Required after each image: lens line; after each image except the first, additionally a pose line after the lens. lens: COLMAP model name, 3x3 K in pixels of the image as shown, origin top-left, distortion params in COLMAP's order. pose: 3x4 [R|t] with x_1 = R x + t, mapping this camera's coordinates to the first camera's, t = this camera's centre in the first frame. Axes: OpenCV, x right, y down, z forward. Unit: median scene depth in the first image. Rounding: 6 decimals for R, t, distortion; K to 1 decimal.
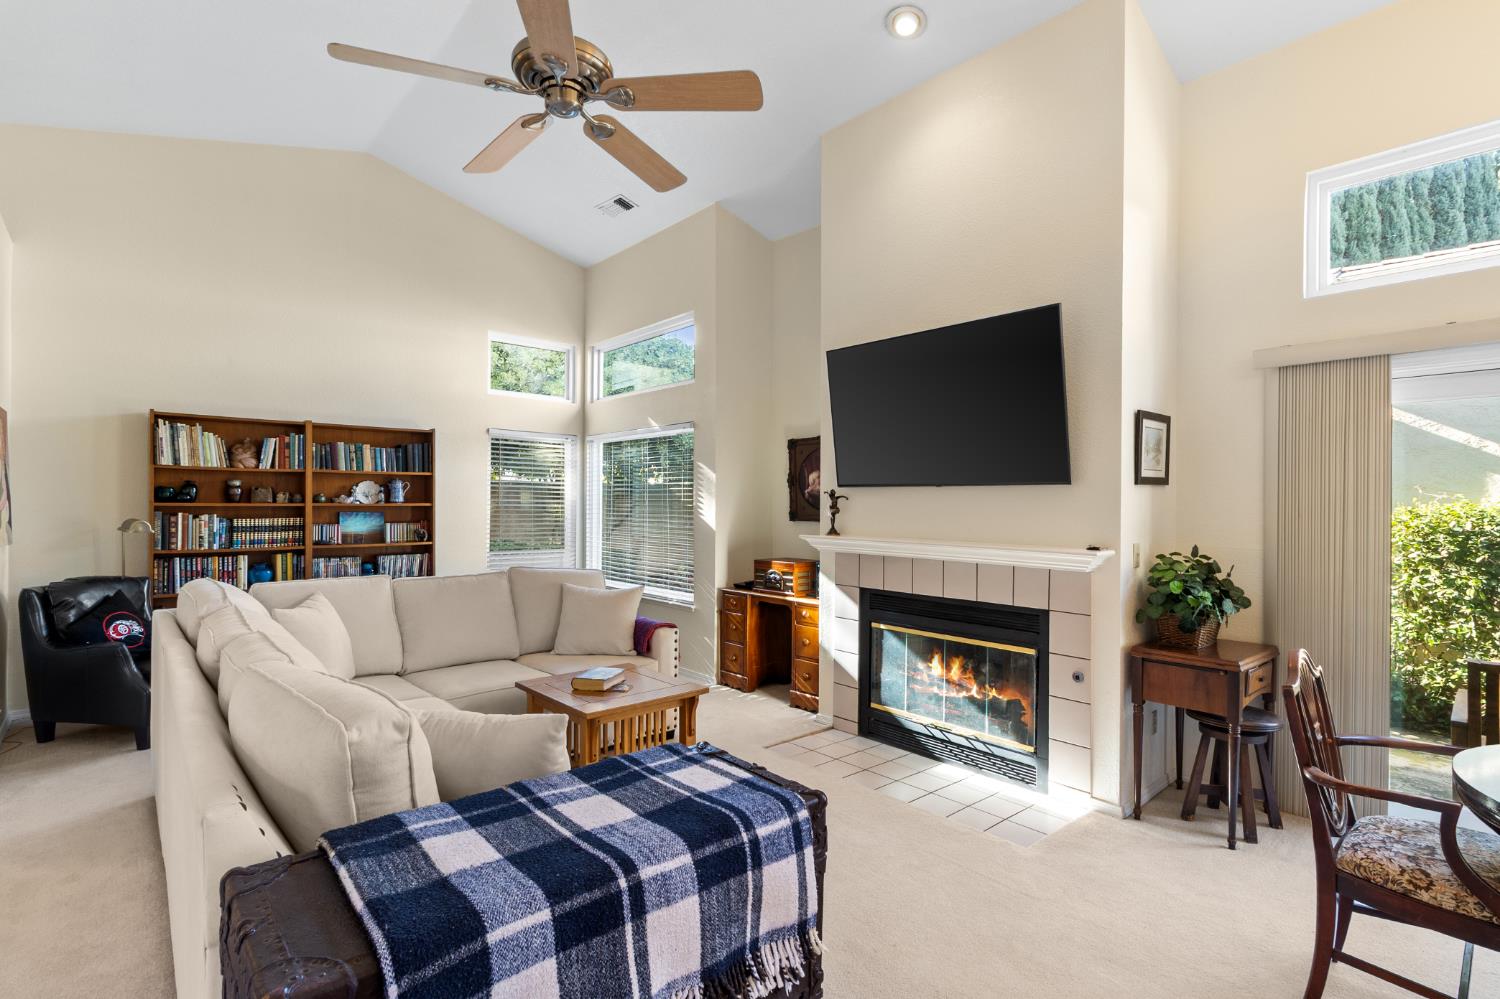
lens RADIAL K [[691.3, 0, 750.0], [0, 691.3, 499.5], [0, 0, 1]] dist [0.003905, -0.000479]
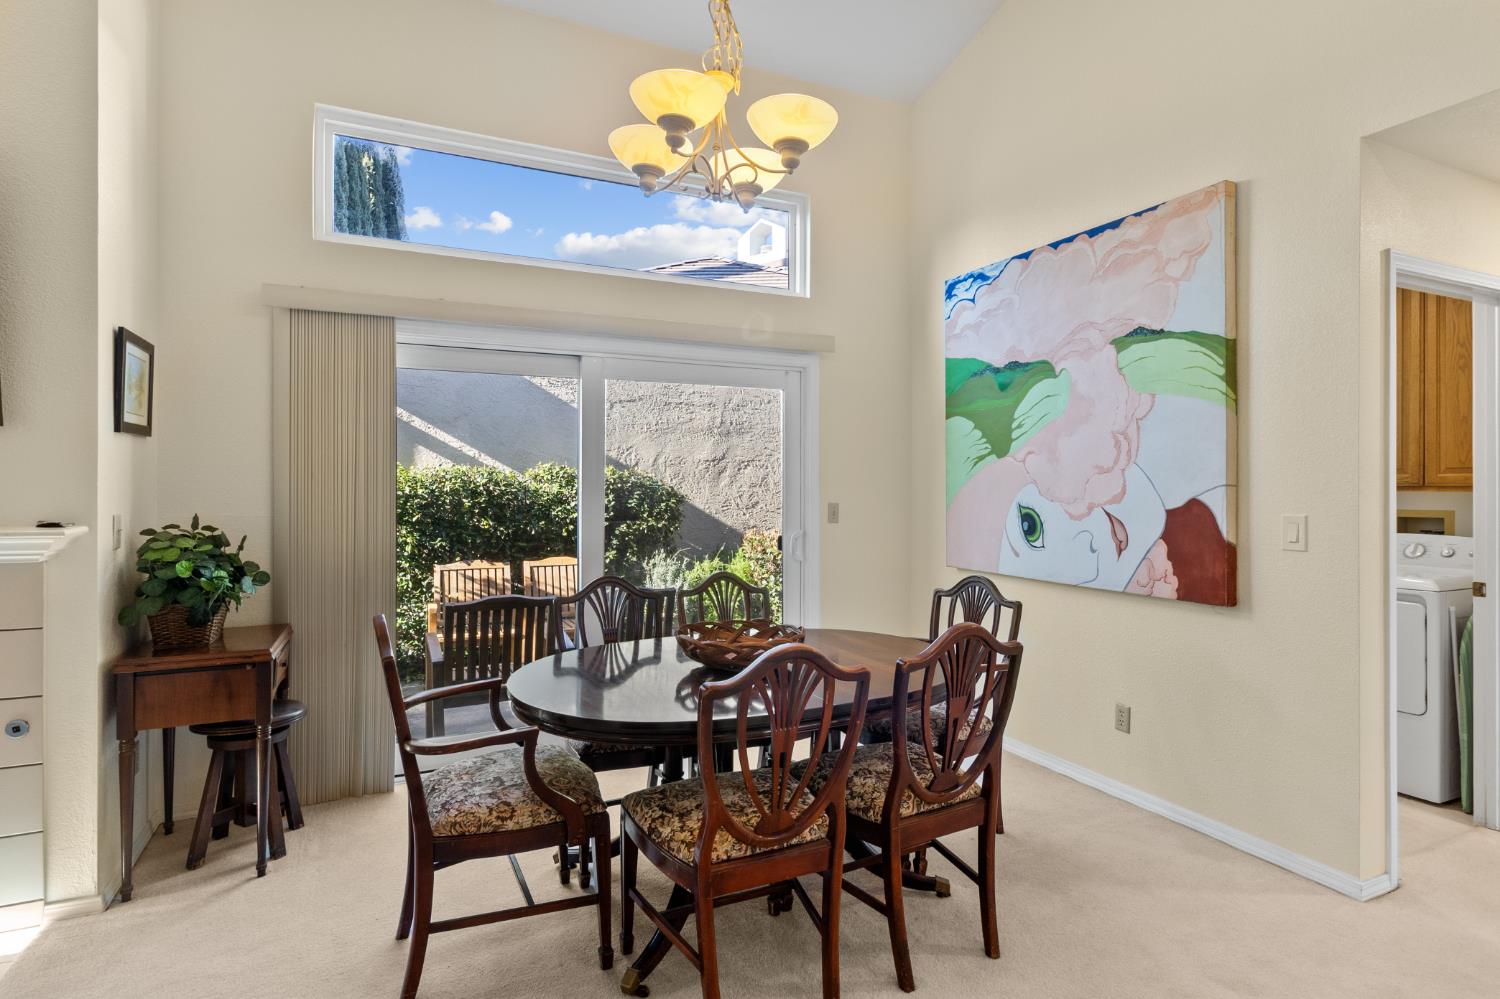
lens RADIAL K [[773.4, 0, 750.7], [0, 773.4, 485.9], [0, 0, 1]] dist [0.000514, 0.000442]
pose [[0.274136, -0.005548, 0.961675, -0.027918], [-0.010583, 0.999905, 0.008785, 0.020901], [-0.961633, -0.012585, 0.274052, 0.166506]]
